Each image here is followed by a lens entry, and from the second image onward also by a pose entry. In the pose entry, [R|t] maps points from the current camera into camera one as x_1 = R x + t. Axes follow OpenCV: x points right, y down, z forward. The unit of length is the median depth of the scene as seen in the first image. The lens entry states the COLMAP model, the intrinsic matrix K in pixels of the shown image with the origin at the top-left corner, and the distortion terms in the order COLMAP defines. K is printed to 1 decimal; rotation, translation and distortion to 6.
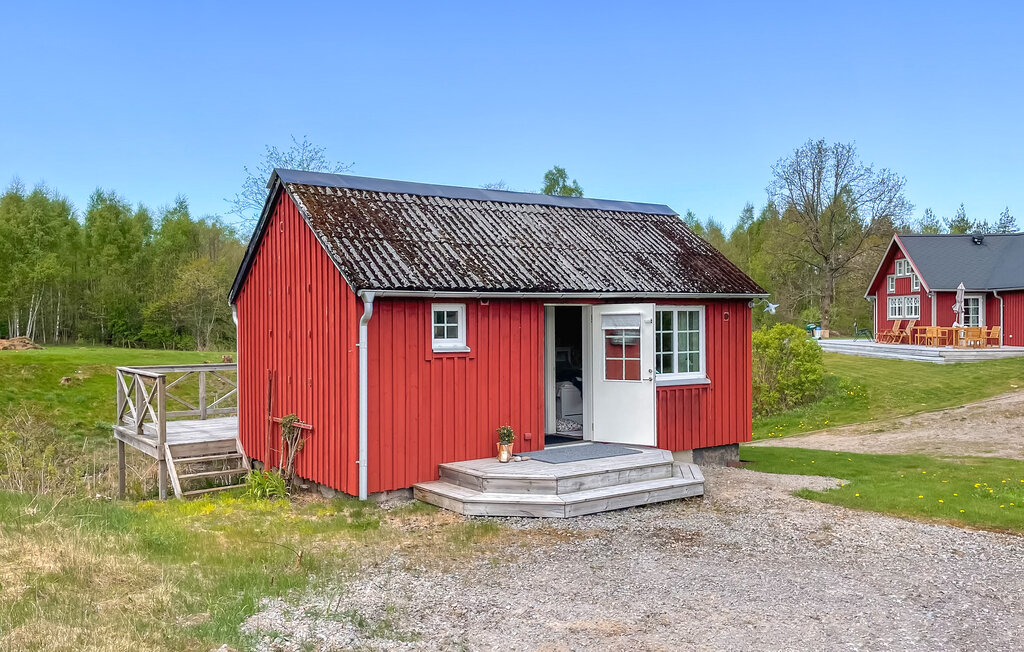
lens RADIAL K [[905.9, 0, 512.7], [0, 905.9, 327.0], [0, 0, 1]] dist [0.034397, -0.011947]
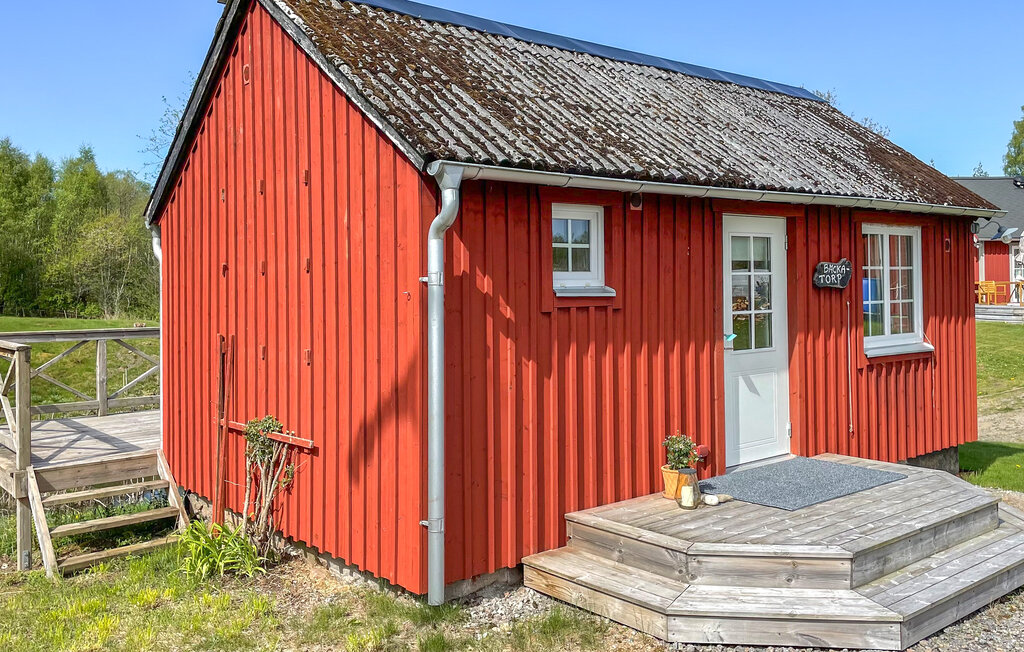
lens RADIAL K [[905.9, 0, 502.6], [0, 905.9, 273.9], [0, 0, 1]] dist [0.034397, -0.011947]
pose [[0.997159, -0.003559, 0.075243, -0.150121], [0.005331, 0.999713, -0.023365, 0.025983], [-0.075138, 0.023699, 0.996891, 0.469568]]
